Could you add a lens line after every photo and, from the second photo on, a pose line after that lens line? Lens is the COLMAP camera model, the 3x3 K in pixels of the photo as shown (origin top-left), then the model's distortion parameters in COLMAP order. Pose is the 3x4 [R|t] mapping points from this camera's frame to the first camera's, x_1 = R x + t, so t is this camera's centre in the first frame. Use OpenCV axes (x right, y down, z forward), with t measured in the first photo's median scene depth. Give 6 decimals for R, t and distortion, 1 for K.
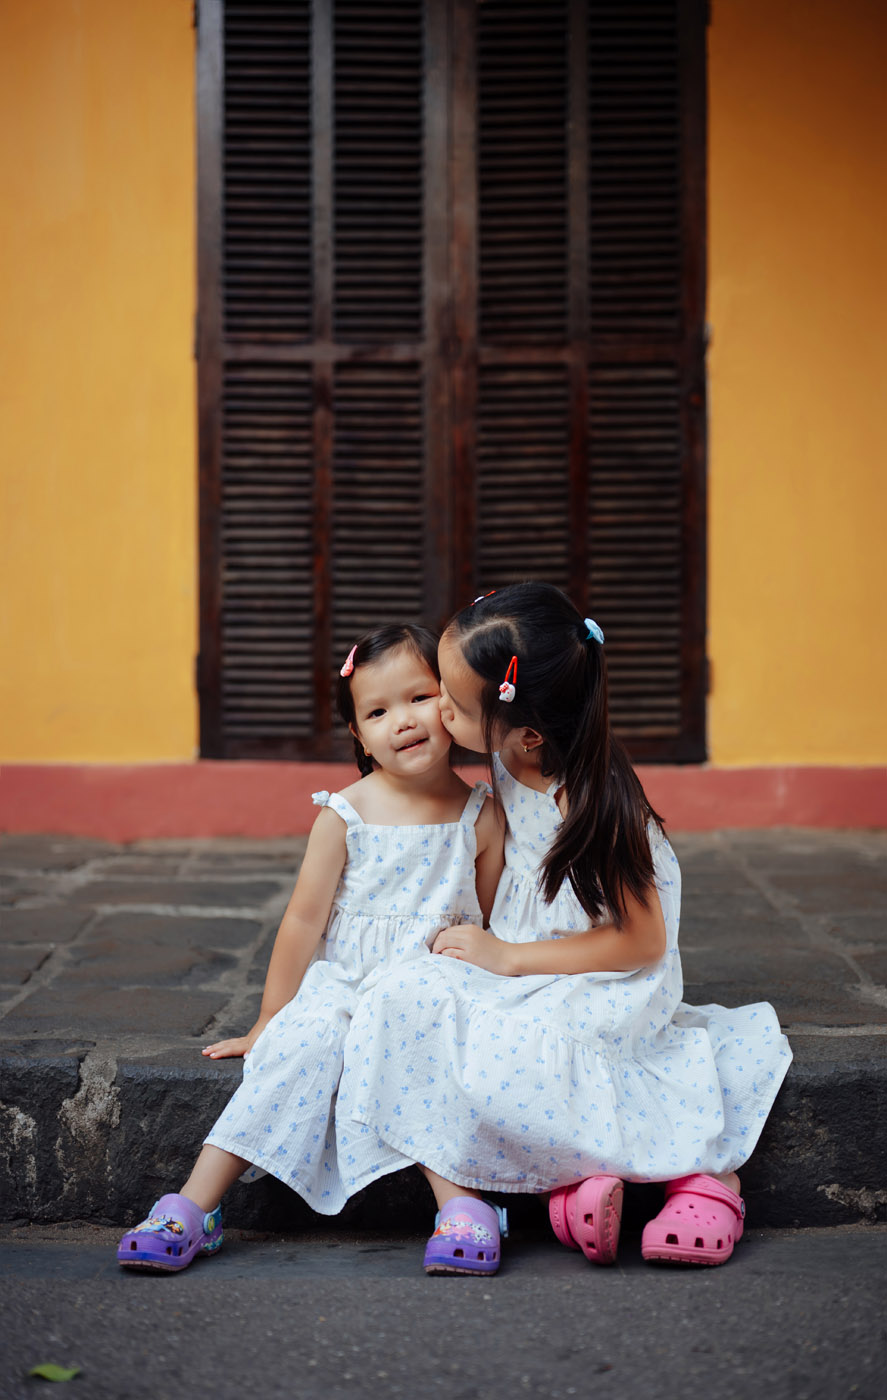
lens RADIAL K [[2079.3, 0, 444.3], [0, 2079.3, 712.3], [0, 0, 1]] dist [0.185936, 0.000000]
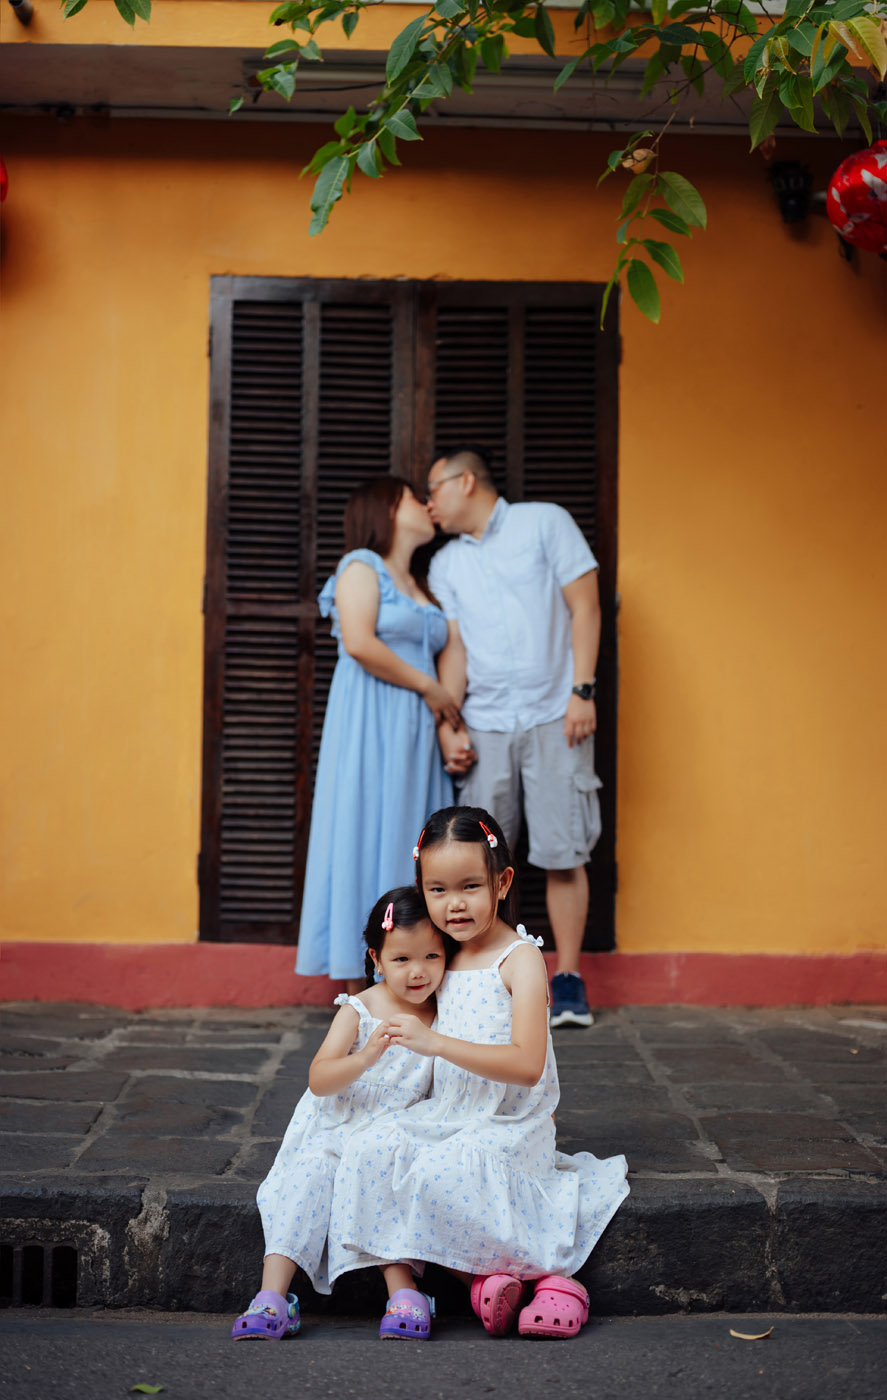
lens RADIAL K [[2079.3, 0, 436.0], [0, 2079.3, 691.9], [0, 0, 1]] dist [0.185936, 0.000000]
pose [[0.999795, 0.014711, 0.013938, 0.003008], [-0.013671, 0.997310, -0.072013, -0.070317], [-0.014960, 0.071808, 0.997306, -0.443136]]
